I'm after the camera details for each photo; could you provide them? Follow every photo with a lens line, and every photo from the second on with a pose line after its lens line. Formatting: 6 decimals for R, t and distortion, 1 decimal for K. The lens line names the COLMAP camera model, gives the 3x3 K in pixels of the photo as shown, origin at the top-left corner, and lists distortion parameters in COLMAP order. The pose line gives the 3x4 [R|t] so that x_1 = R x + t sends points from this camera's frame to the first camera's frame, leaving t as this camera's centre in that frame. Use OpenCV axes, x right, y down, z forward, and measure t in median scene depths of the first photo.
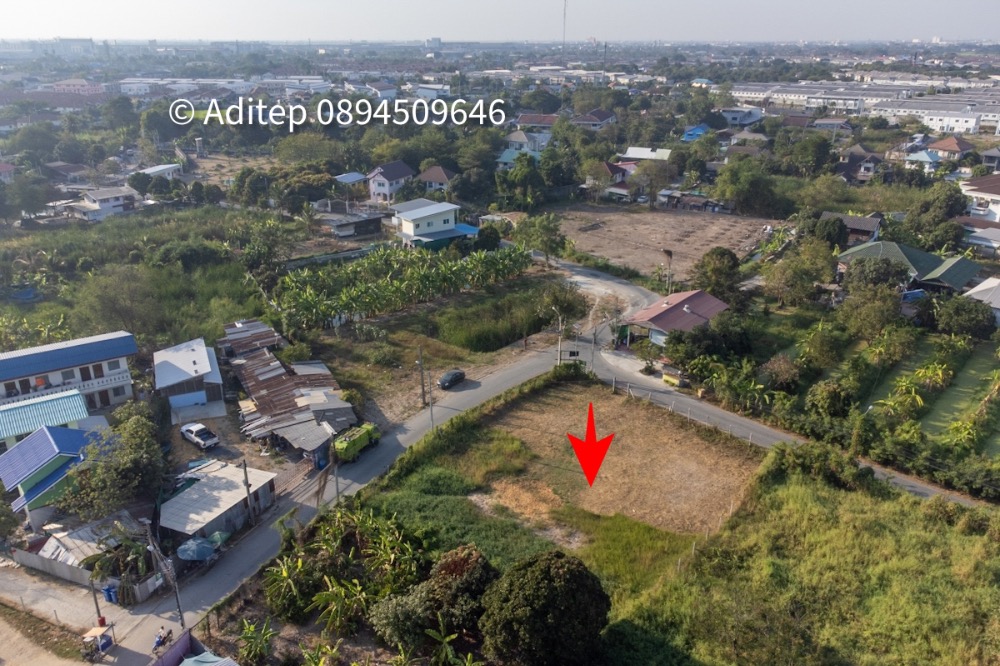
lens RADIAL K [[760.8, 0, 504.6], [0, 760.8, 353.8], [0, 0, 1]] dist [0.017618, -0.006265]
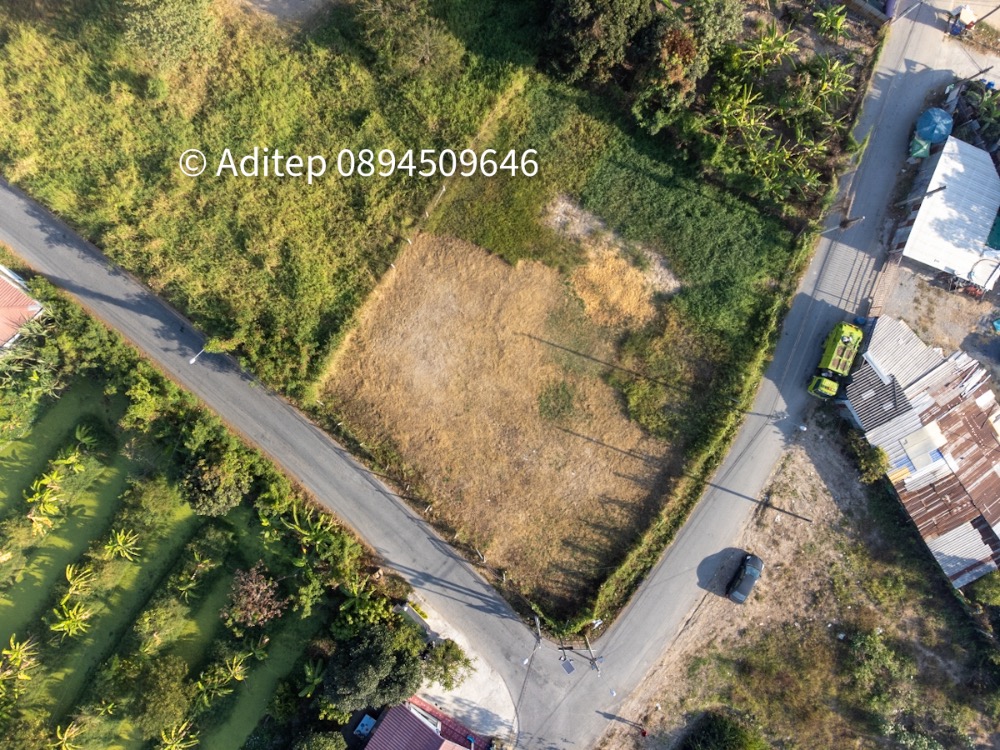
lens RADIAL K [[747.9, 0, 496.5], [0, 747.9, 375.7], [0, 0, 1]] dist [0.019641, 0.000804]
pose [[-0.996009, 0.084218, -0.029563, 0.166764], [-0.060098, -0.387900, 0.919740, -0.542192], [0.065991, 0.917846, 0.391413, 0.617732]]
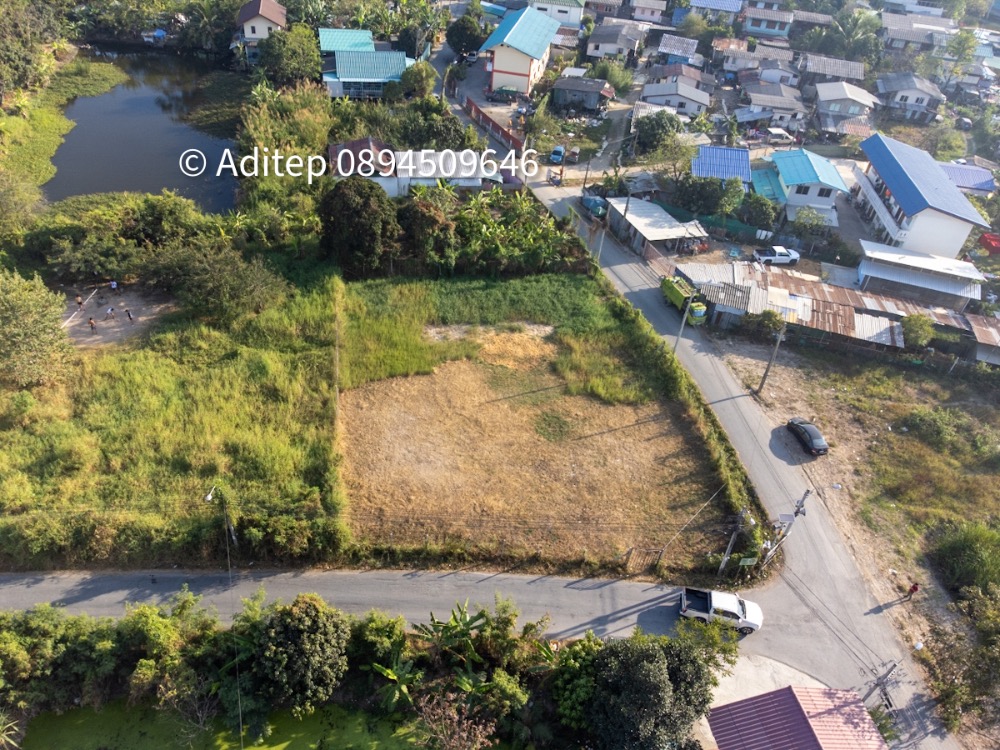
lens RADIAL K [[747.9, 0, 496.5], [0, 747.9, 375.7], [0, 0, 1]] dist [0.019641, 0.000804]
pose [[-0.669483, 0.430762, -0.605175, 0.544748], [-0.358646, 0.526002, 0.771164, -0.451004], [0.650511, 0.733325, -0.197659, 1.004232]]
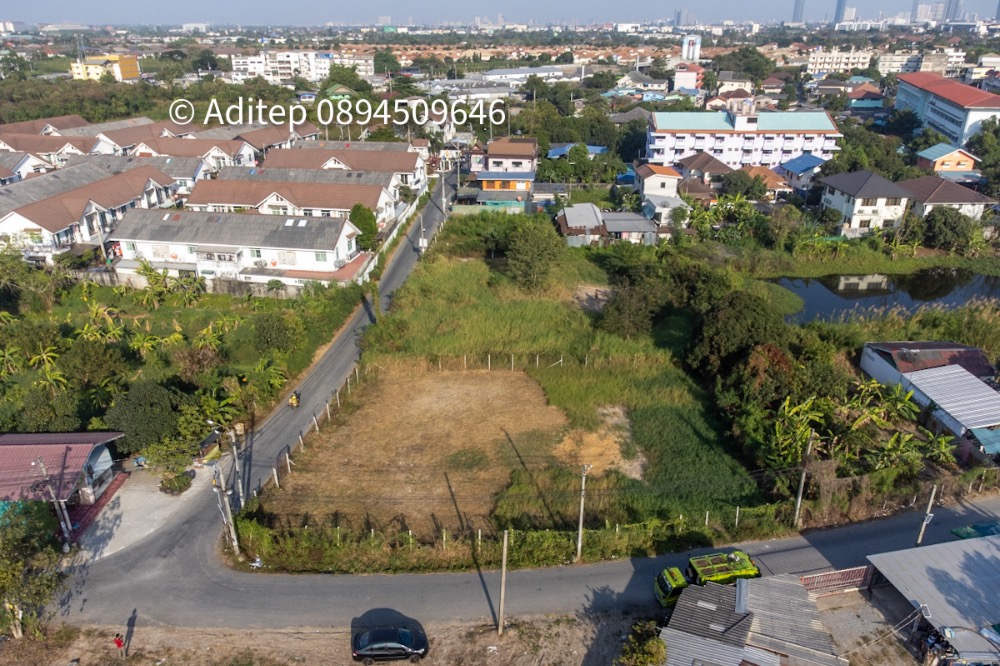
lens RADIAL K [[747.6, 0, 500.9], [0, 747.6, 351.3], [0, 0, 1]] dist [0.016029, 0.001916]
pose [[-0.630055, -0.310556, 0.711748, -0.416449], [0.296478, 0.750923, 0.590098, -0.379297], [-0.717726, 0.582812, -0.381050, 1.123086]]
